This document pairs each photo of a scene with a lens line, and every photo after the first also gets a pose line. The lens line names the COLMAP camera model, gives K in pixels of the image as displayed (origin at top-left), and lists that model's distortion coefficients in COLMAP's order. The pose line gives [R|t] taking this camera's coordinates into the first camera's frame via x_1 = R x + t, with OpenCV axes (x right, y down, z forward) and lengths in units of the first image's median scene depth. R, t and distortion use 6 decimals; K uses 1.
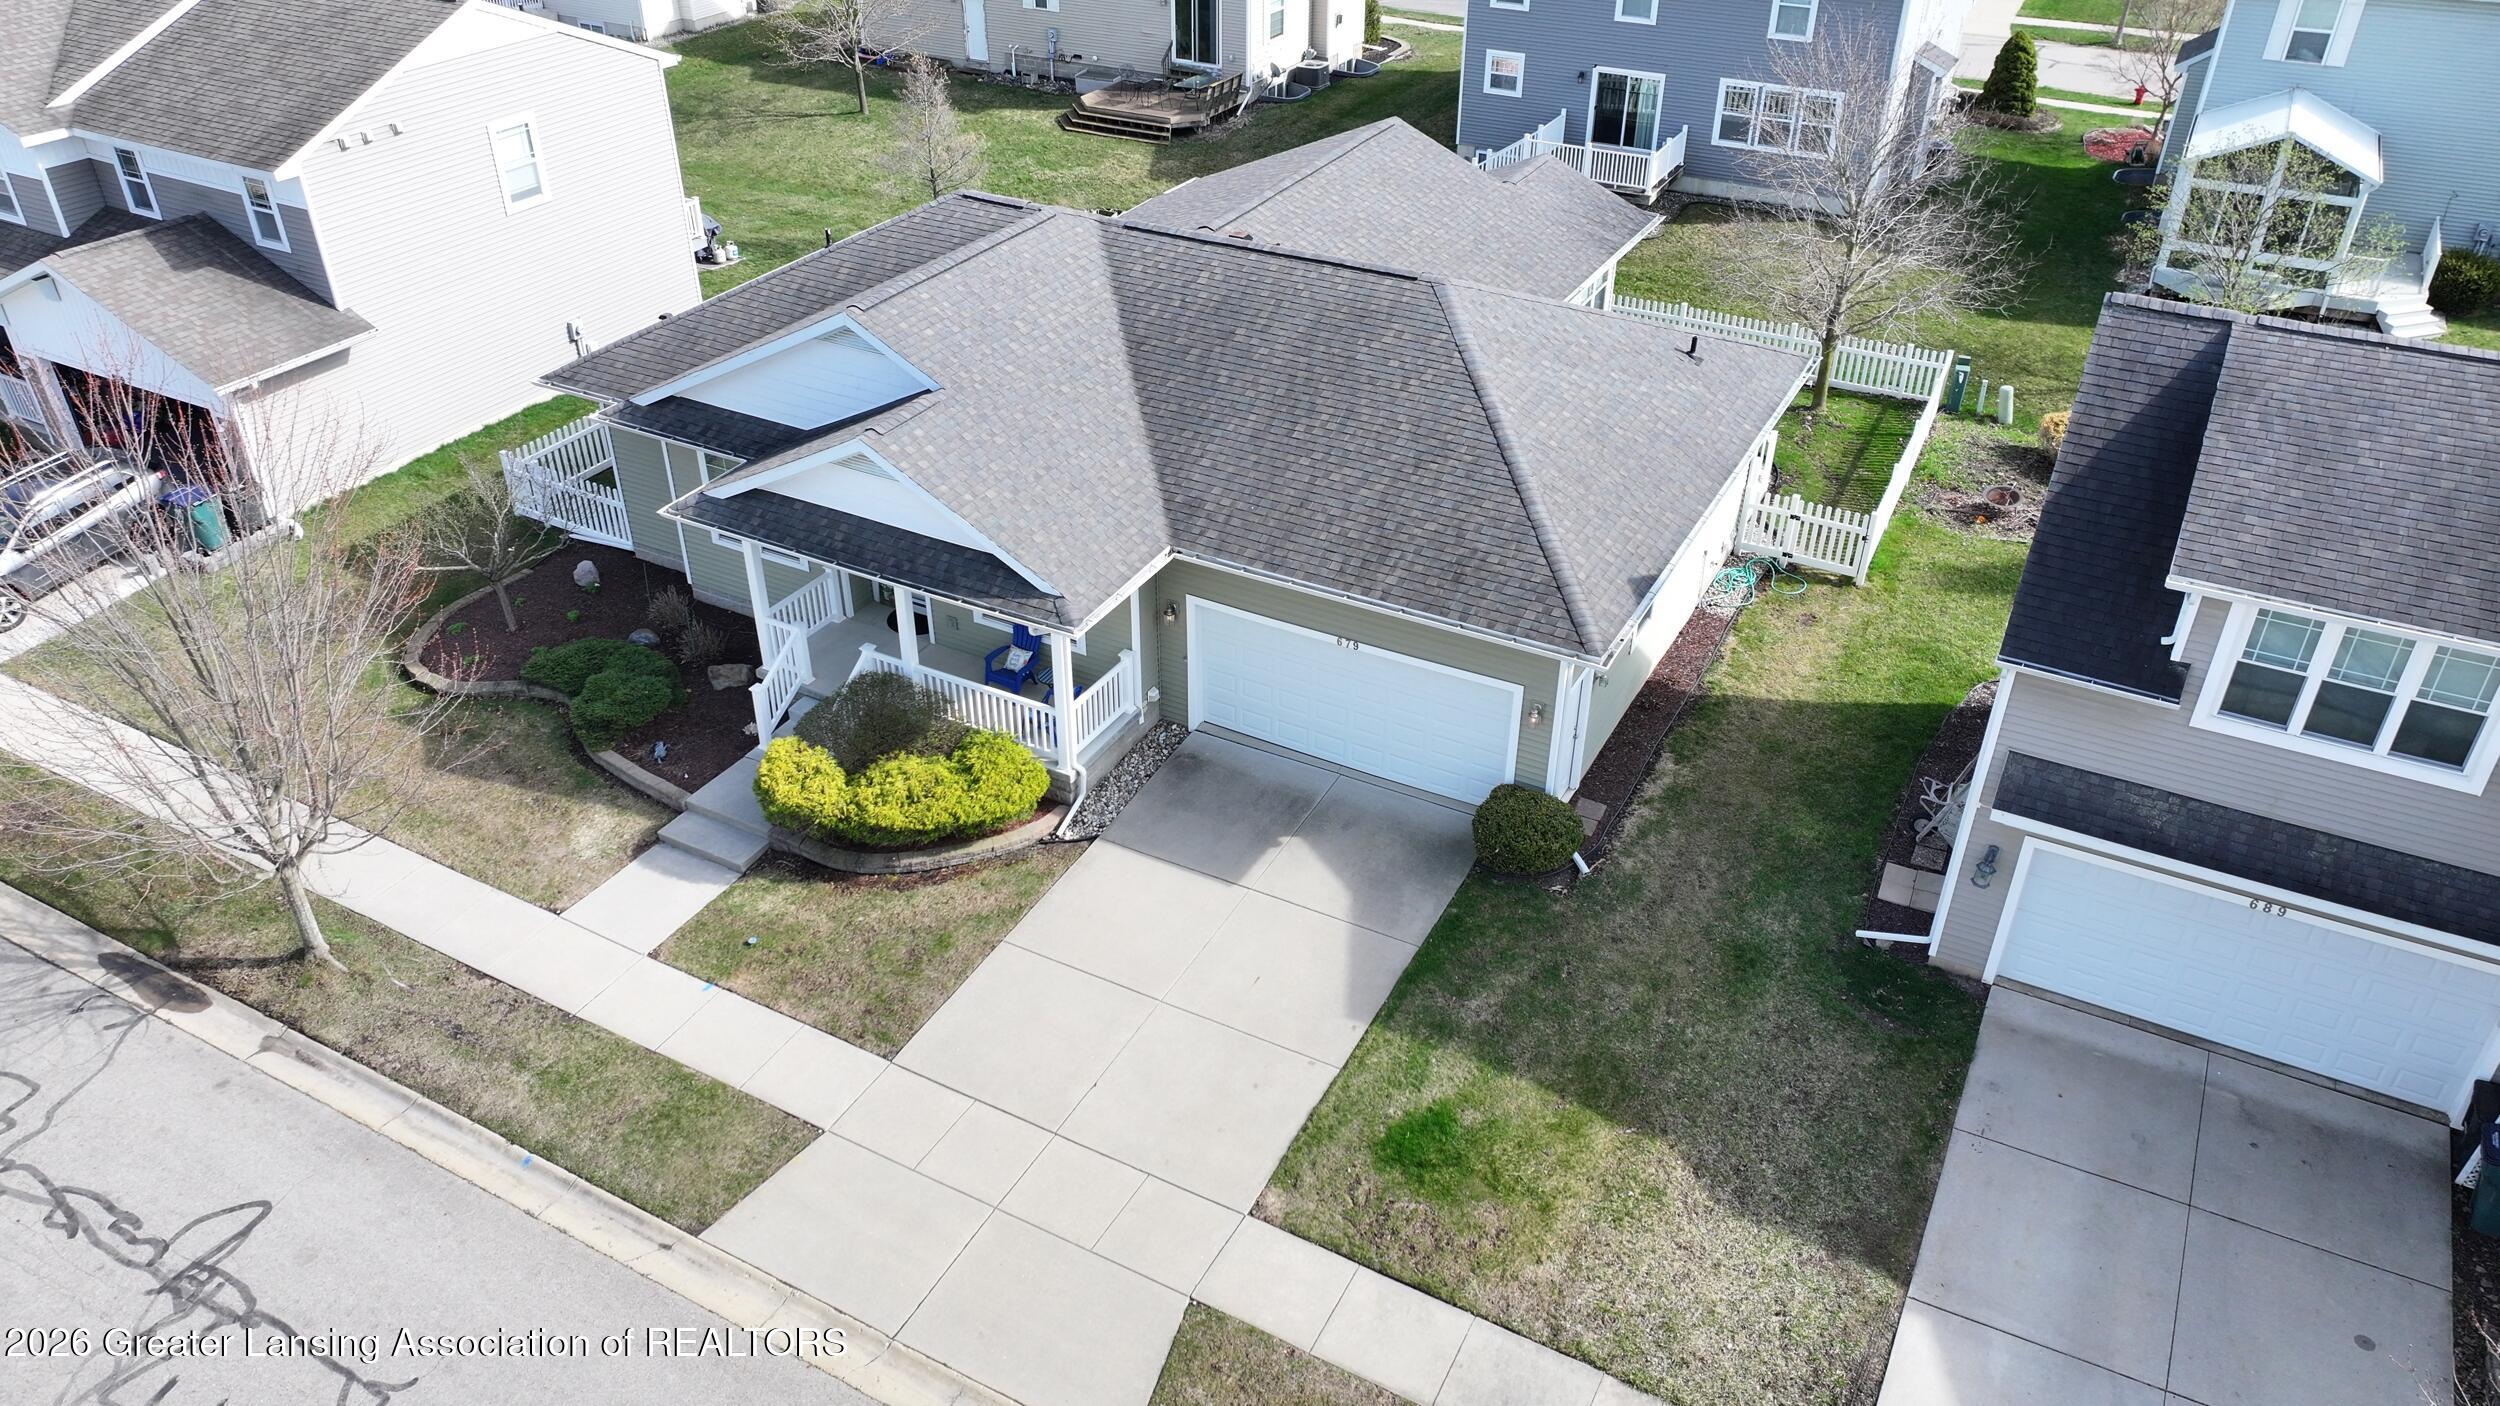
lens RADIAL K [[1732.2, 0, 1250.0], [0, 1732.2, 703.0], [0, 0, 1]] dist [0.005799, 0.000525]
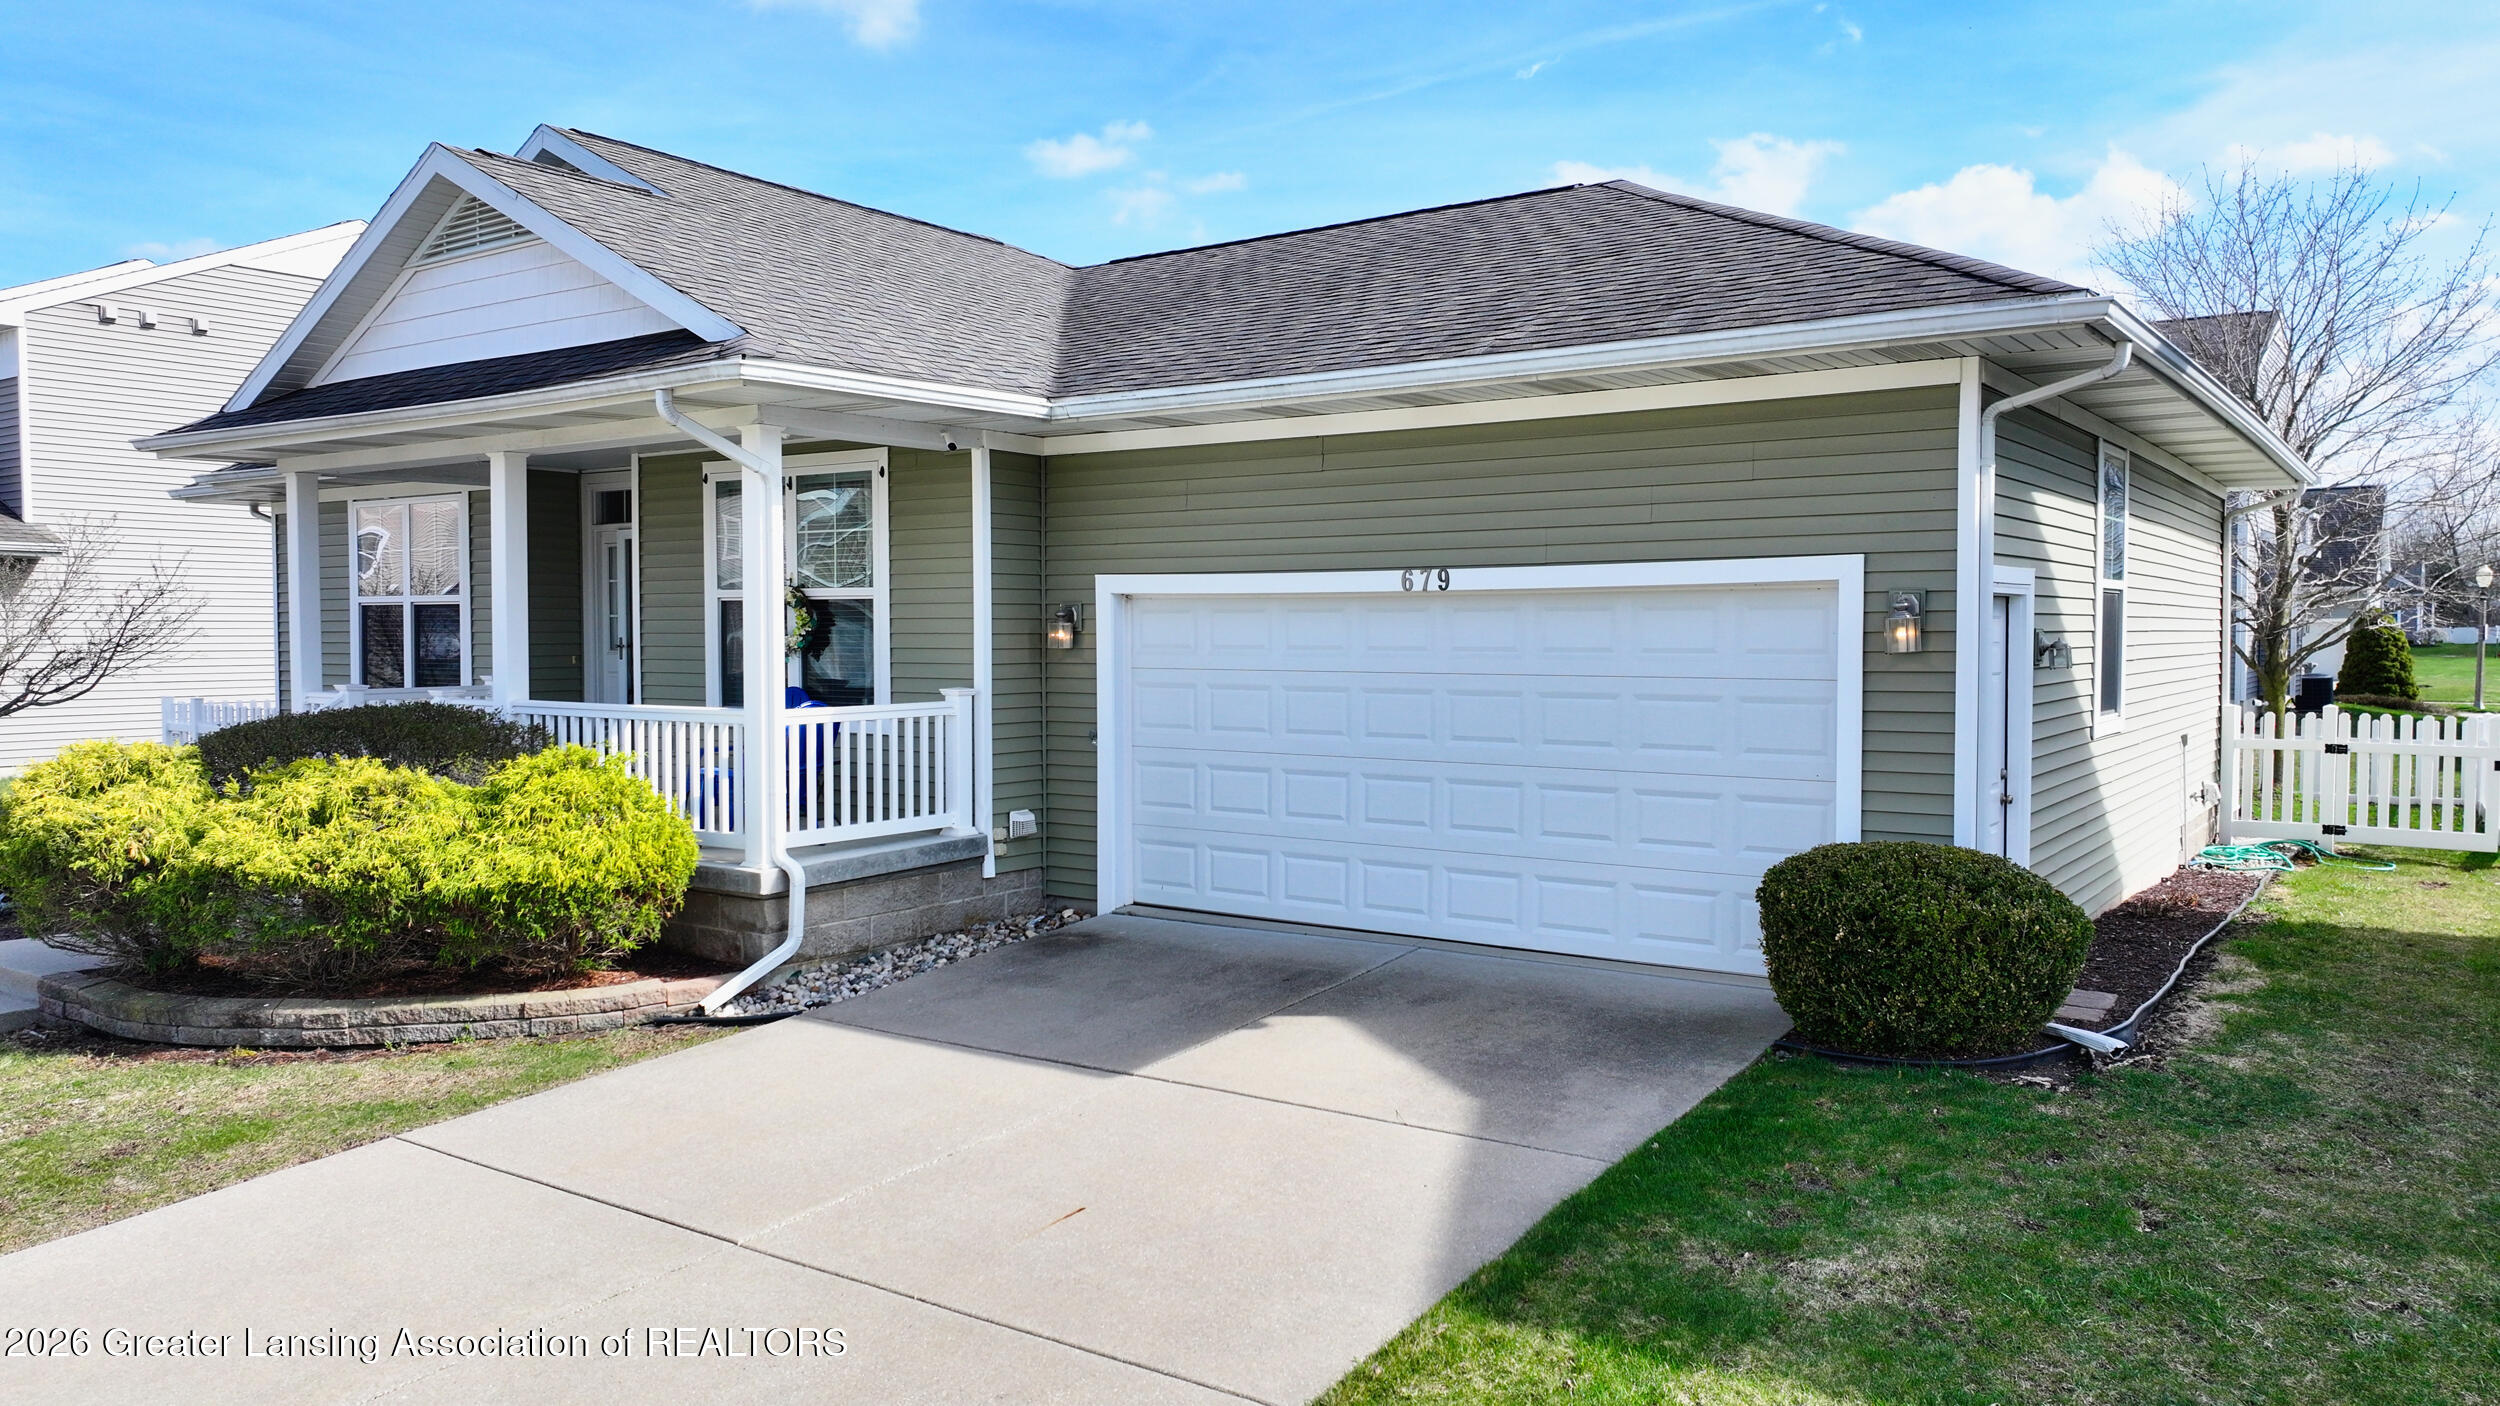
lens RADIAL K [[1743.8, 0, 1250.0], [0, 1743.8, 703.0], [0, 0, 1]] dist [0.004645, 0.001615]
pose [[0.992486, -0.000202, -0.122362, 0.067029], [-0.063511, 0.853898, -0.516550, 0.223220], [0.104589, 0.520440, 0.847469, 0.651020]]
